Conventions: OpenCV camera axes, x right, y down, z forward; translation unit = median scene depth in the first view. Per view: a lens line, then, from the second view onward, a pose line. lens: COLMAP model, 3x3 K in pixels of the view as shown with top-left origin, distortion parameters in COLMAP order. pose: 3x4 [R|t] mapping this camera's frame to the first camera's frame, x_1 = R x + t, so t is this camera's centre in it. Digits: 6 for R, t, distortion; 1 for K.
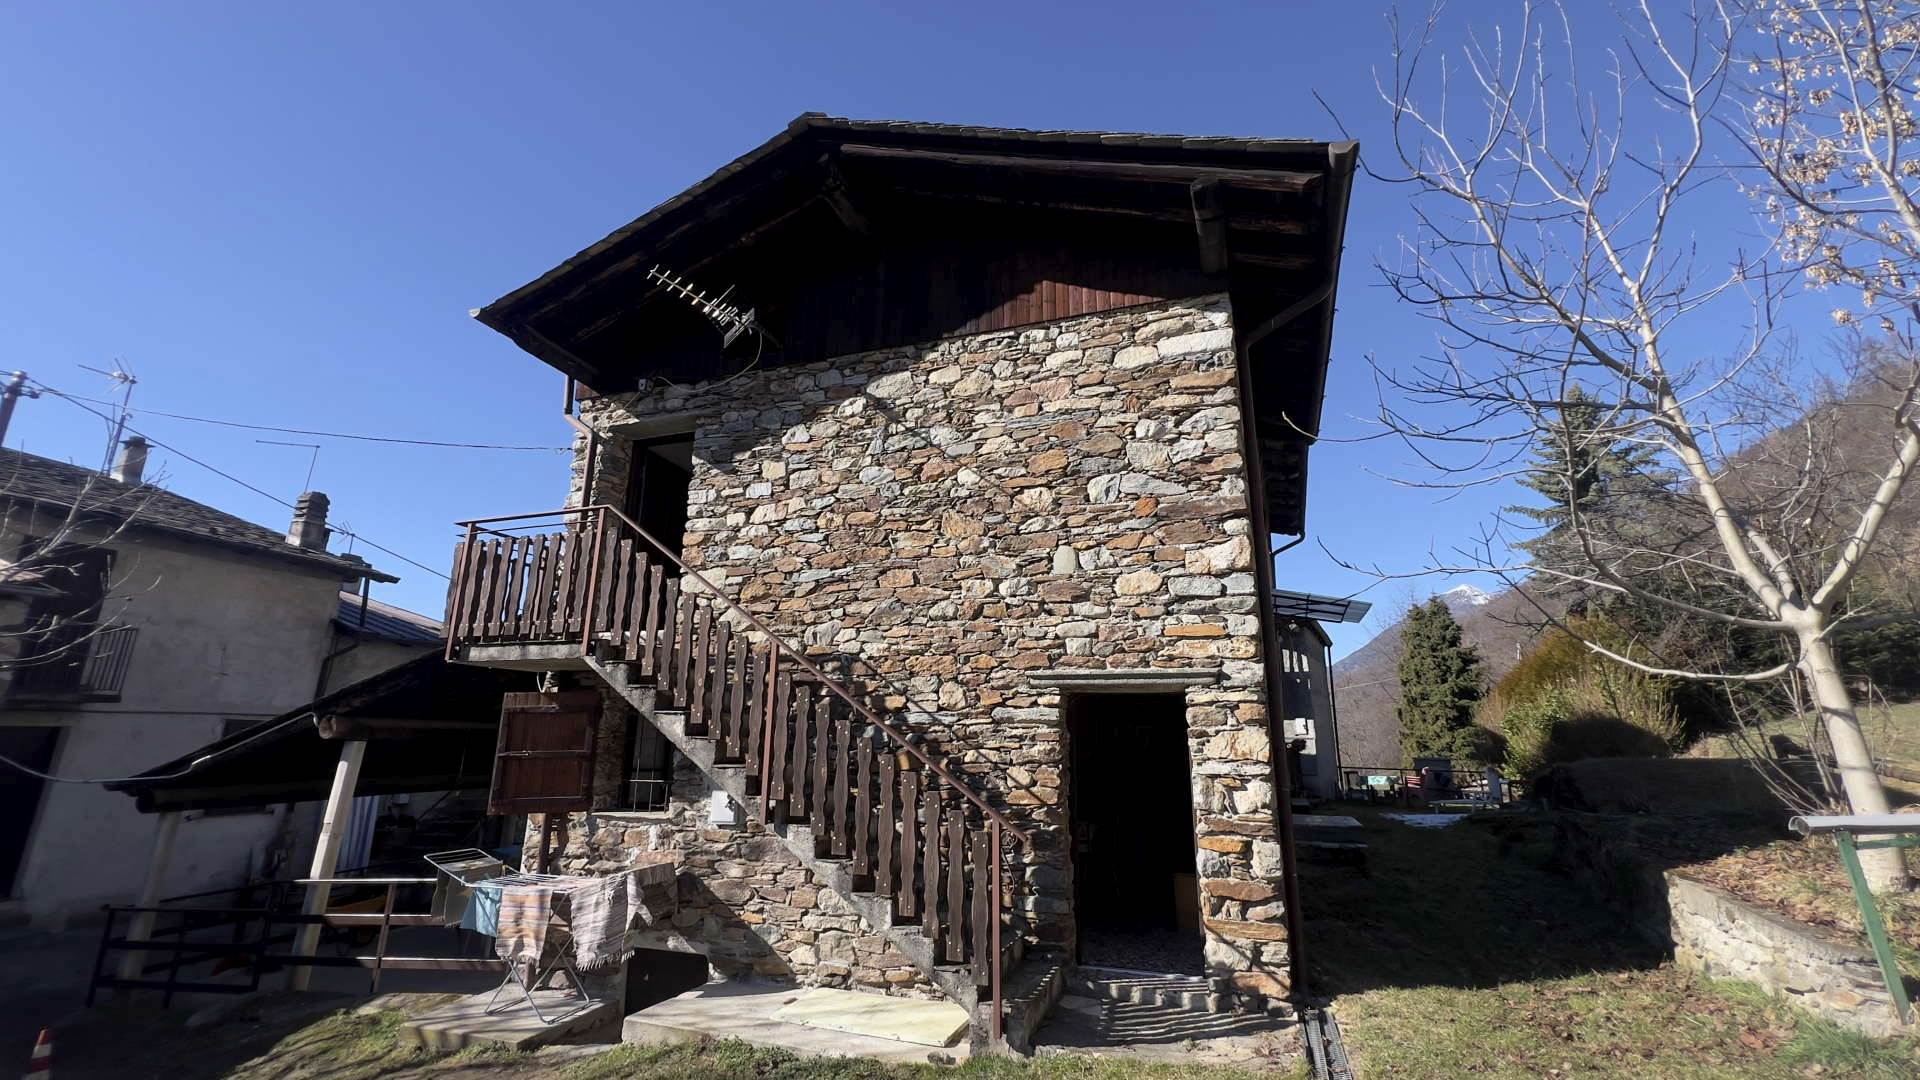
lens RADIAL K [[766.3, 0, 963.6], [0, 766.3, 541.7], [0, 0, 1]] dist [0.000252, 0.000065]
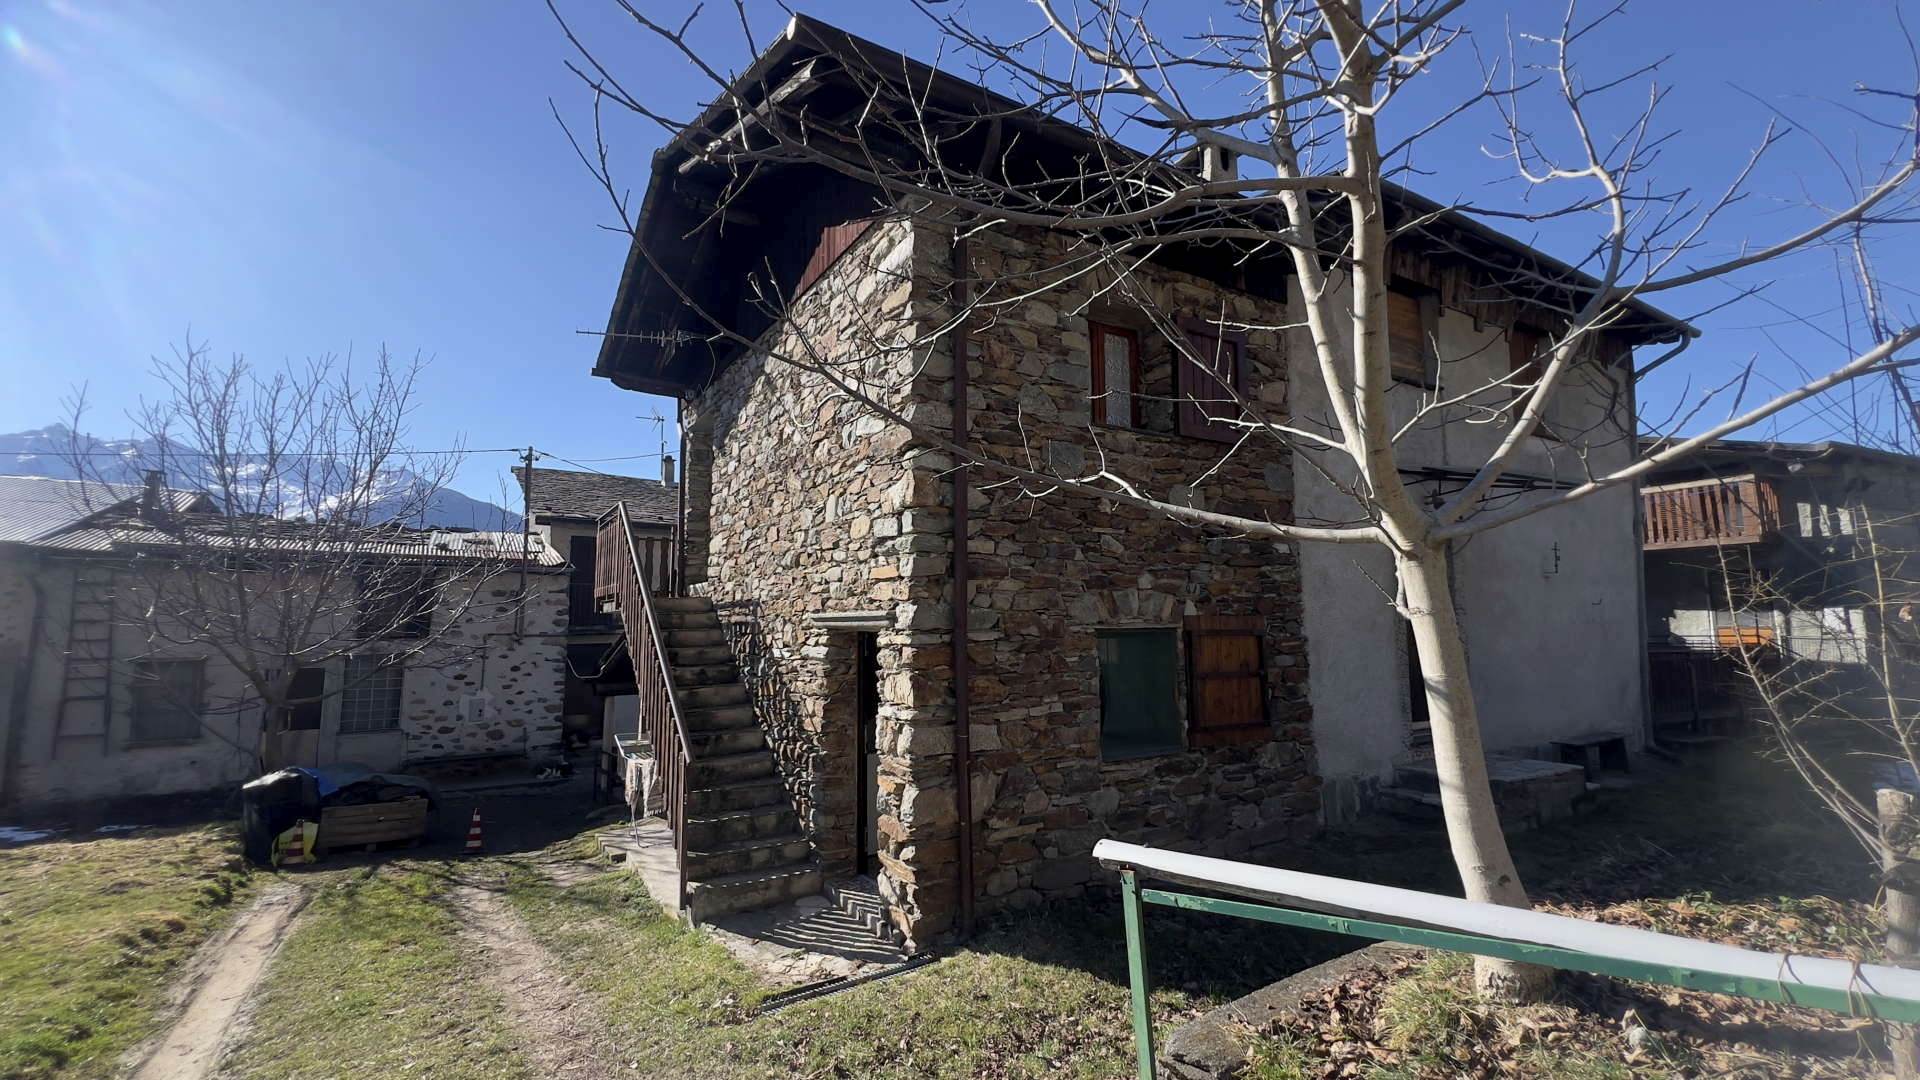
lens RADIAL K [[766.3, 0, 966.2], [0, 766.3, 540.6], [0, 0, 1]] dist [0.000252, 0.000065]
pose [[0.791486, -0.081962, -0.605666, 0.919502], [0.164875, 0.982862, 0.082453, 0.011113], [0.588528, -0.165120, 0.791435, 0.274109]]
